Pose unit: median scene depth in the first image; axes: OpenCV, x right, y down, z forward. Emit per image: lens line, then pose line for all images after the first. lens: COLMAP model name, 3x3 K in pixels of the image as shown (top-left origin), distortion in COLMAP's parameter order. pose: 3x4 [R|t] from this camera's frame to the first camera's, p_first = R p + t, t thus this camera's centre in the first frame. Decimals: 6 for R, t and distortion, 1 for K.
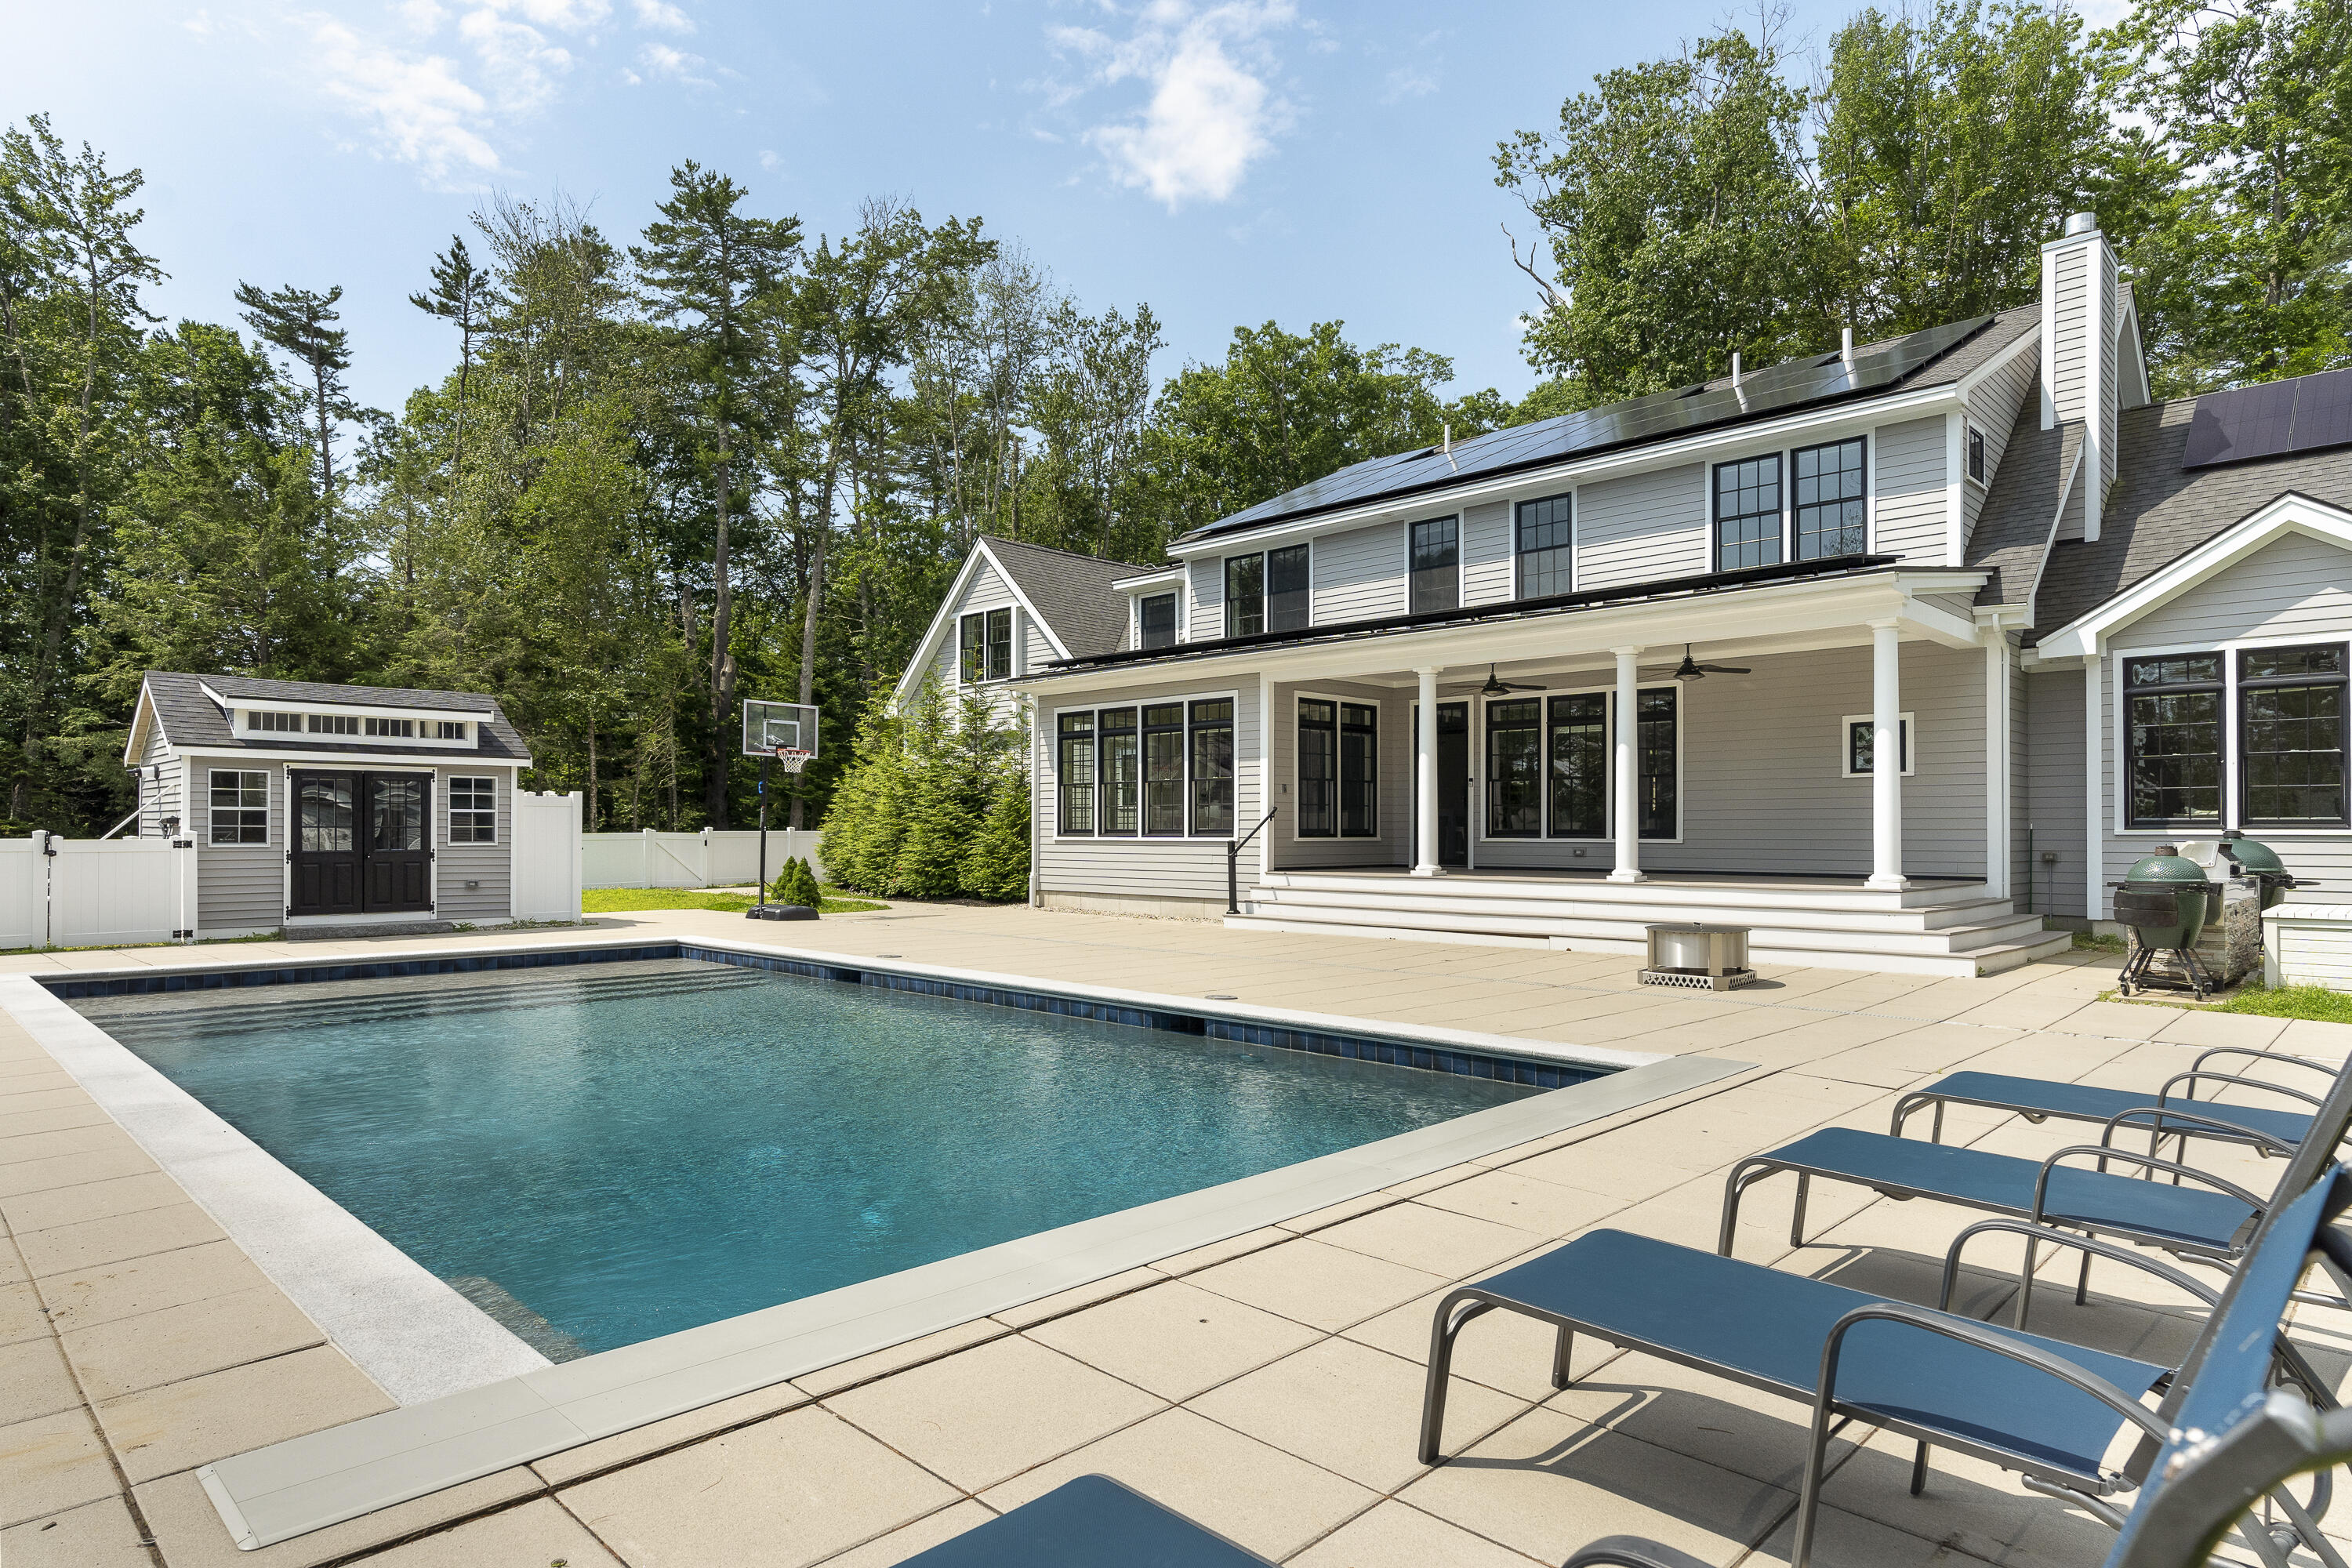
lens RADIAL K [[1328.7, 0, 1180.6], [0, 1328.7, 833.7], [0, 0, 1]] dist [0.000754, 0.000362]
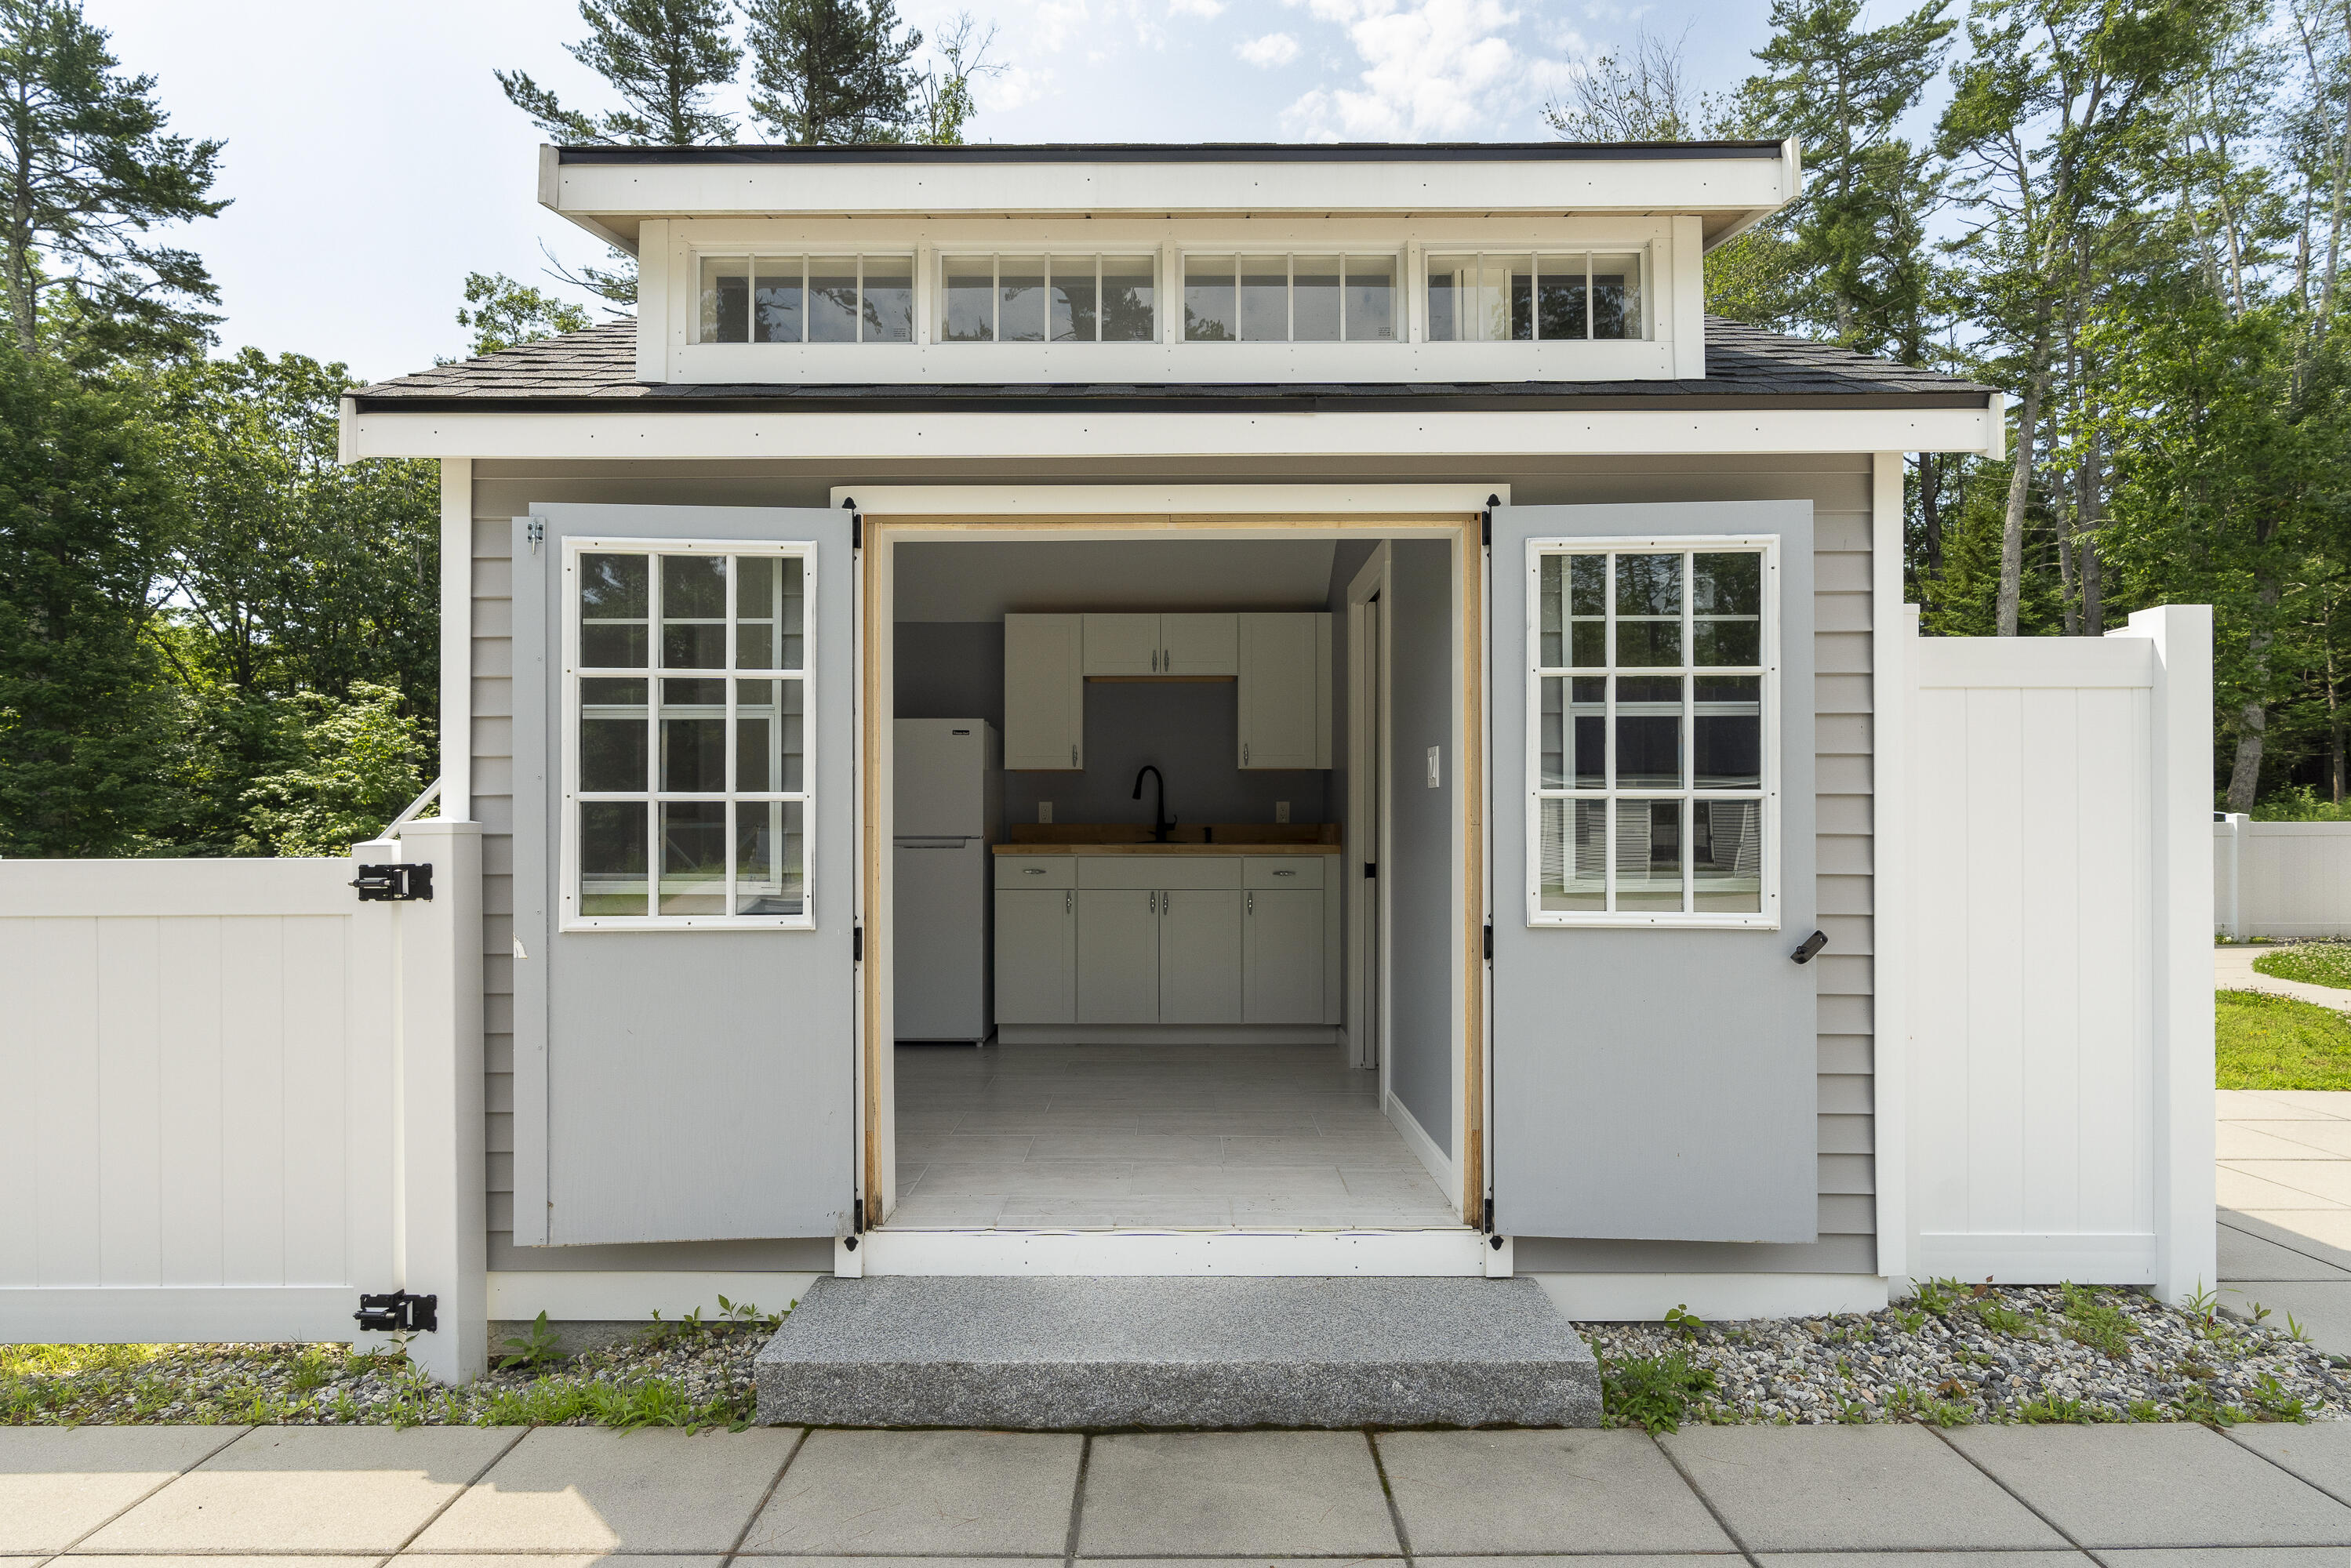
lens RADIAL K [[1128.9, 0, 1178.6], [0, 1128.9, 828.8], [0, 0, 1]] dist [-0.003571, -0.000957]
pose [[0.701529, -0.001459, -0.712639, -0.458971], [-0.000409, 0.999997, -0.002450, -0.000084], [0.712641, 0.002010, 0.701526, 0.819961]]
